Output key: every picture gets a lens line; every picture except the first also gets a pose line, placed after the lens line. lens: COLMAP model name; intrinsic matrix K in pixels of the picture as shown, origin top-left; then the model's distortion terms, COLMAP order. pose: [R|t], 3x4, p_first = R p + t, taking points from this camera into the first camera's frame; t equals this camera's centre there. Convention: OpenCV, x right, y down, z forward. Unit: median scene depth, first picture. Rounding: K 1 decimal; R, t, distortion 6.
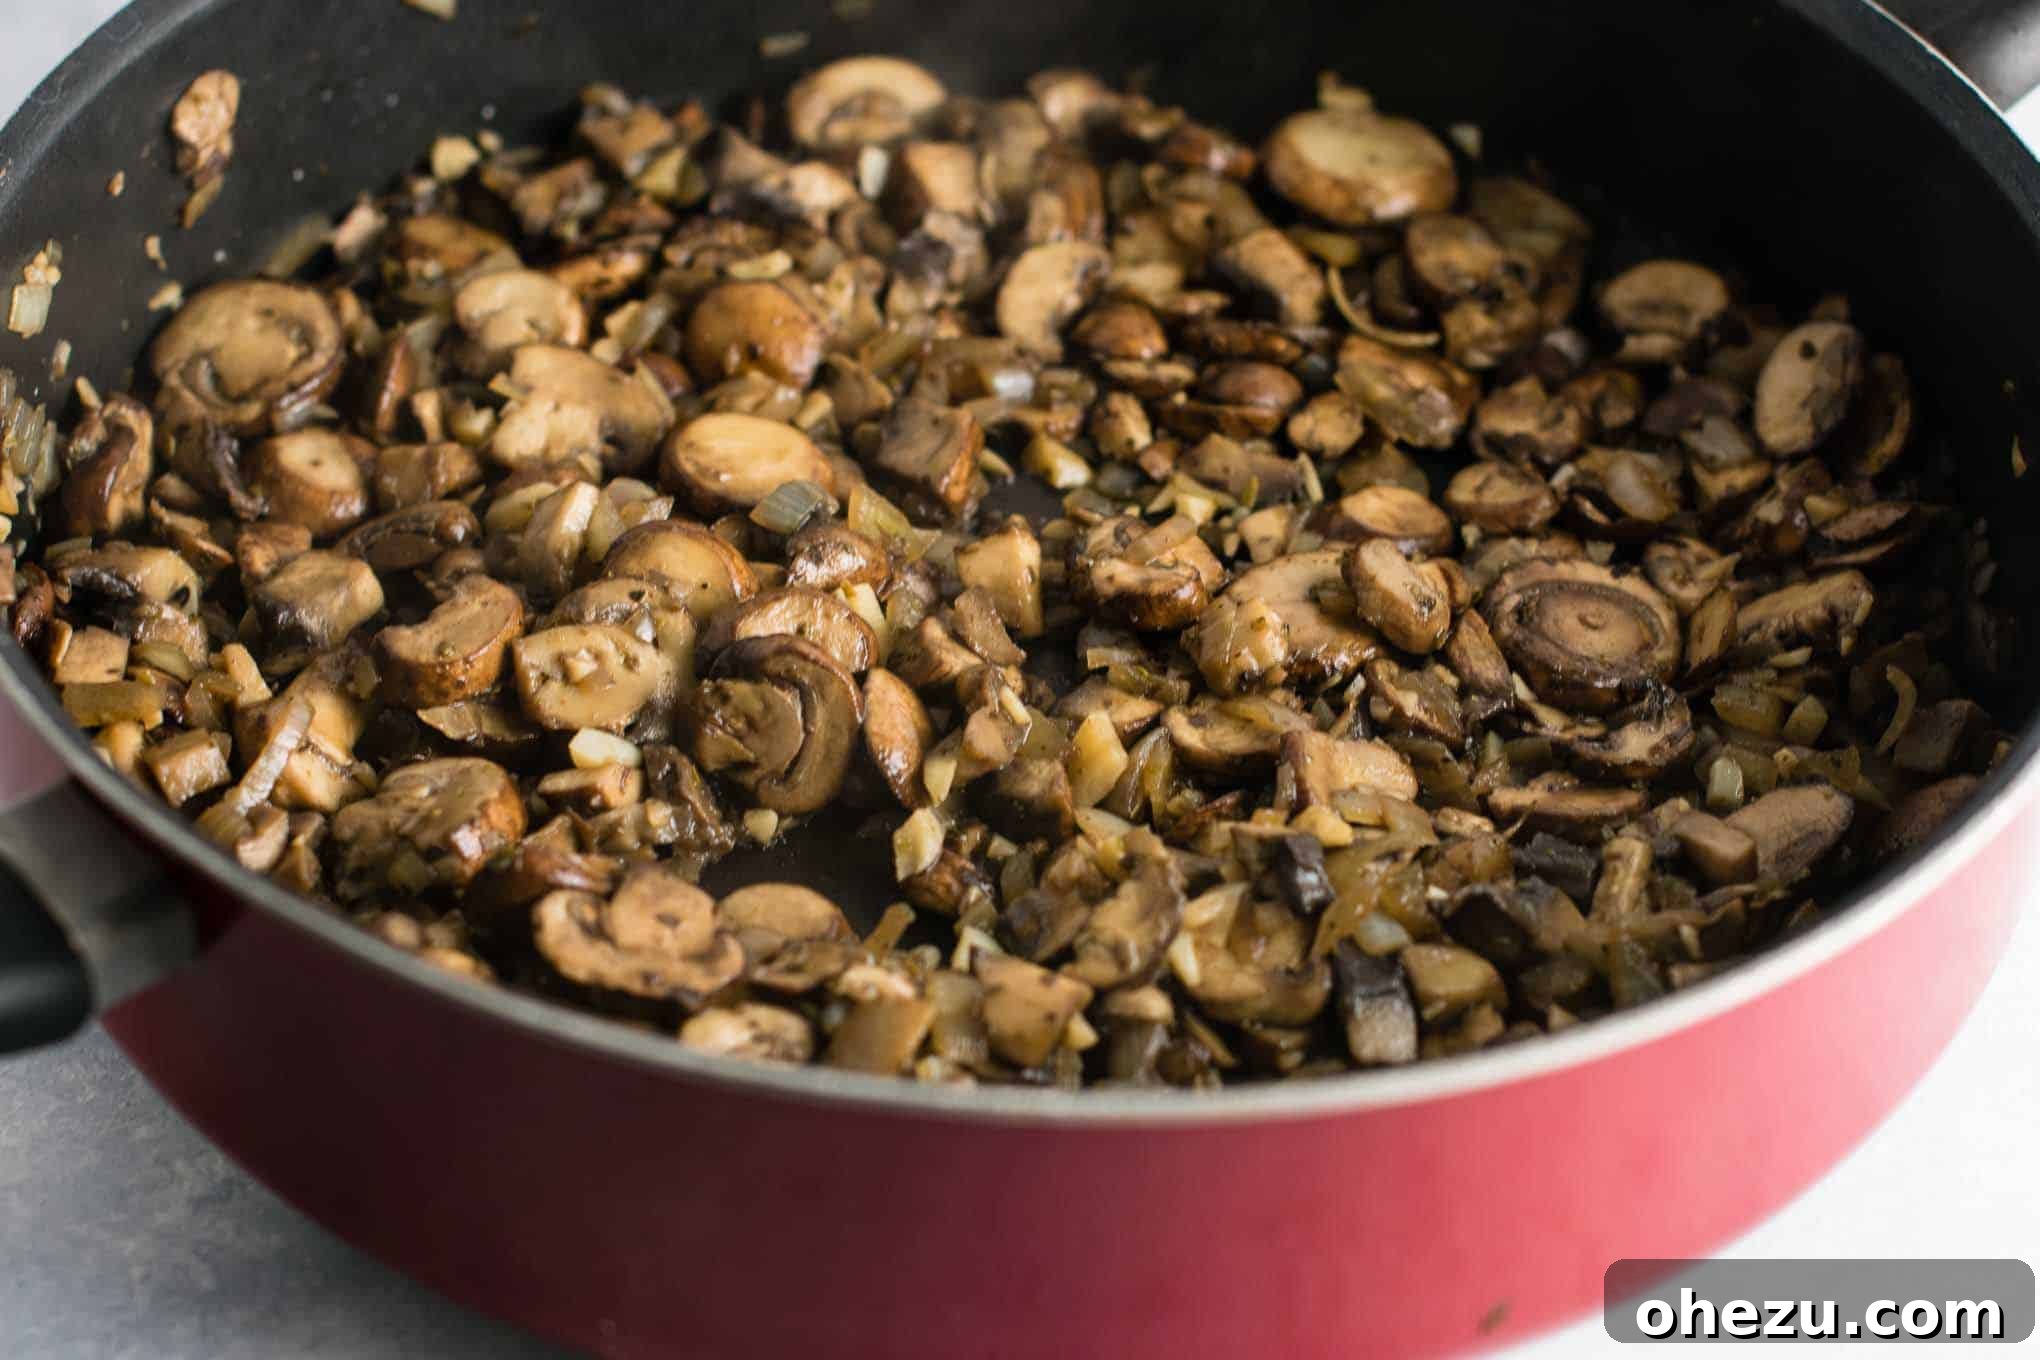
lens RADIAL K [[4931.2, 0, 1020.0], [0, 4931.2, 680.0], [0, 0, 1]] dist [-0.134239, -1.266970]
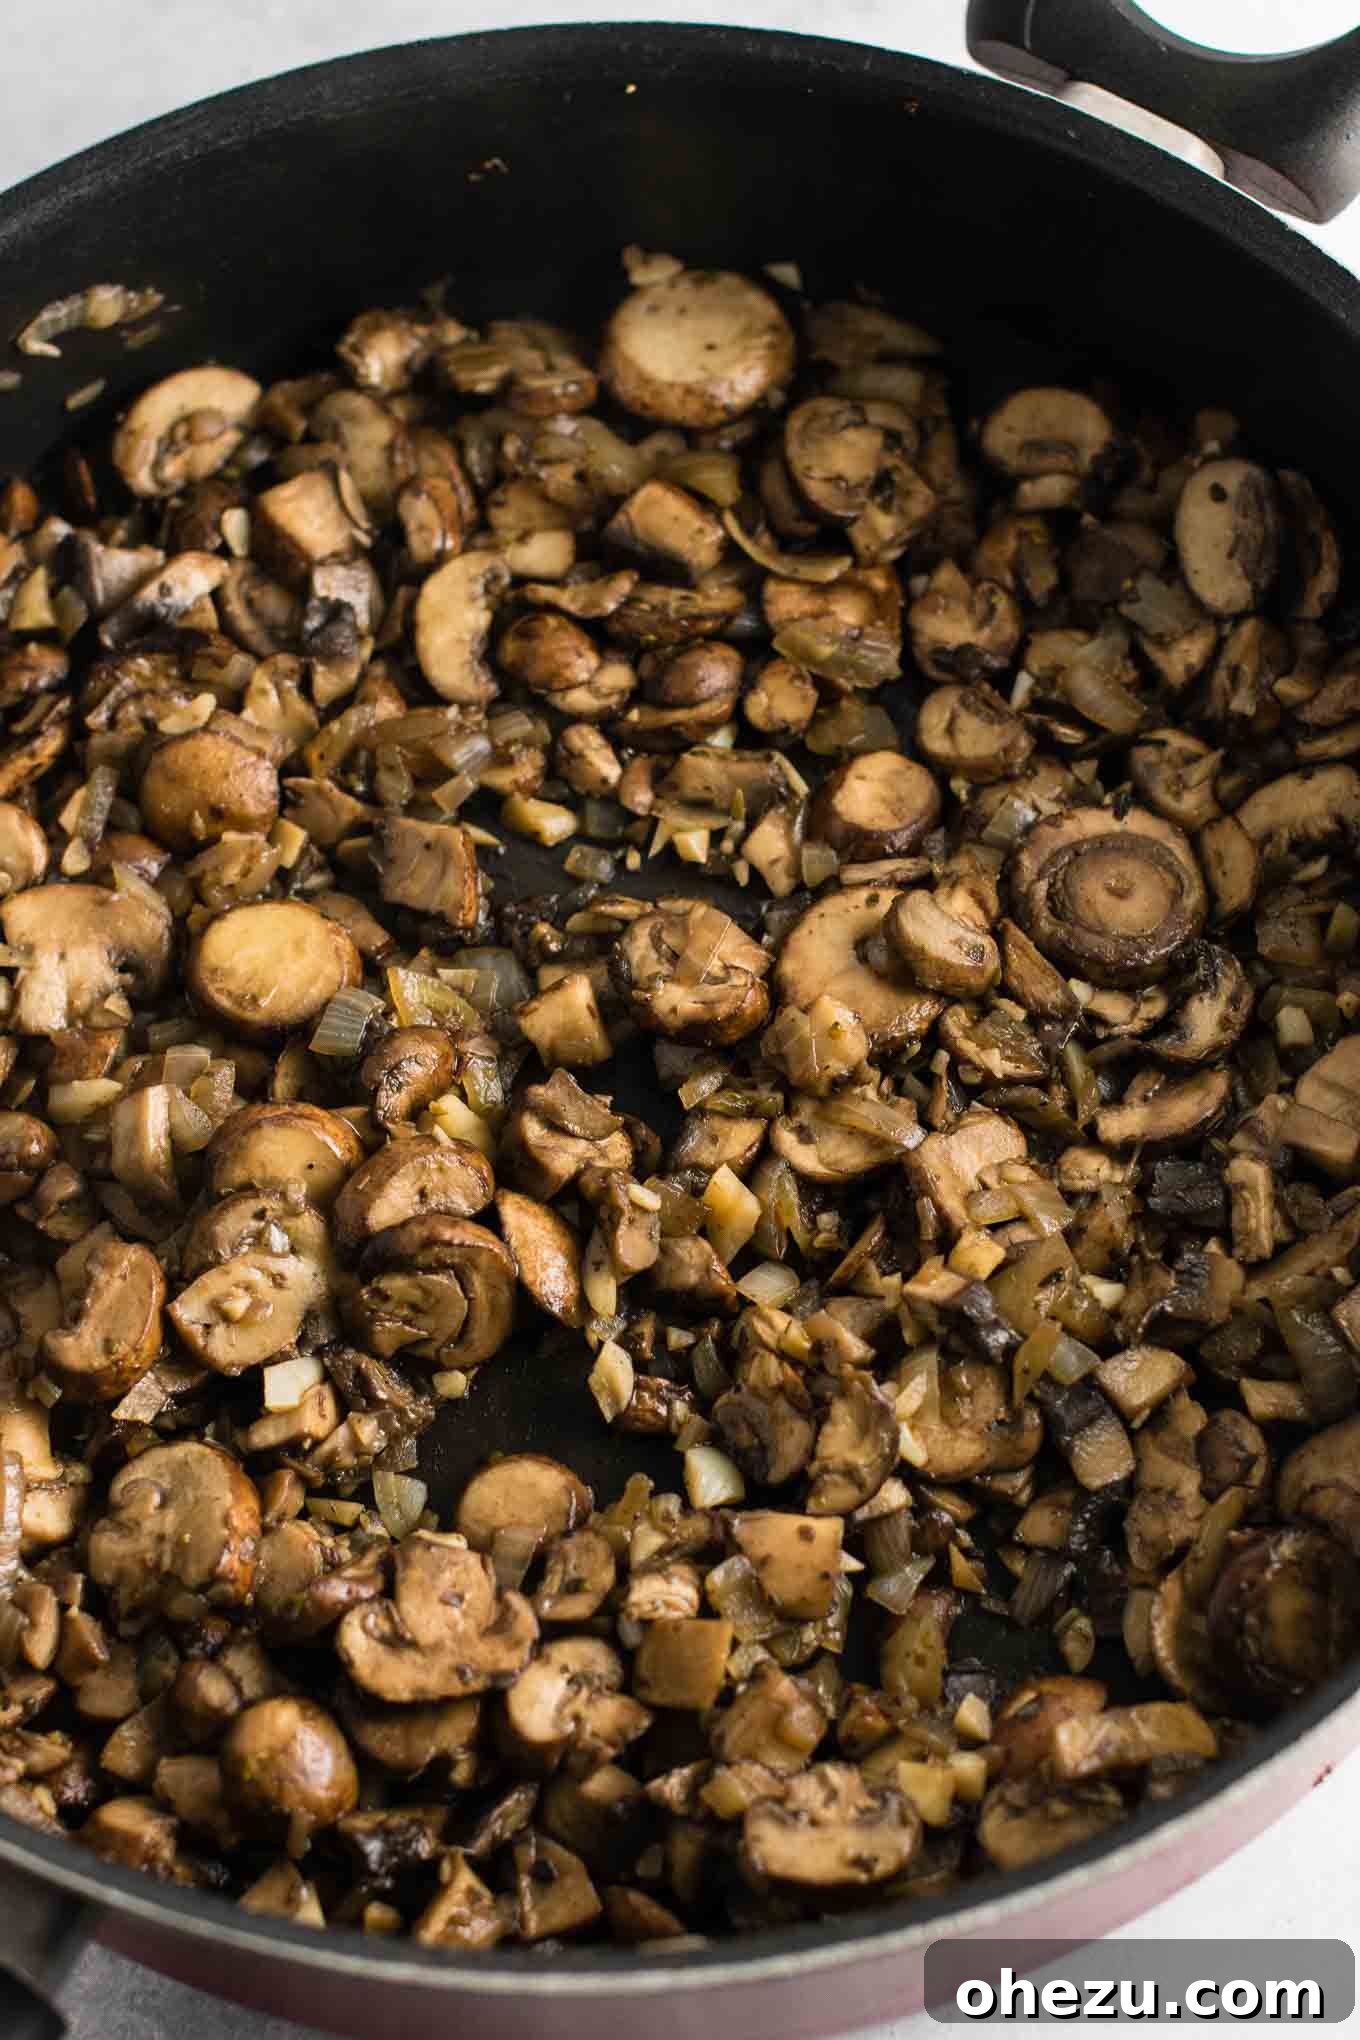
lens RADIAL K [[4931.2, 0, 680.0], [0, 4931.2, 1020.0], [0, 0, 1]] dist [-0.134239, -1.266970]
pose [[0.941233, -0.327771, 0.081533, -0.064803], [0.264122, 0.864722, 0.427195, -0.457811], [-0.210525, -0.380555, 0.900476, 0.075550]]
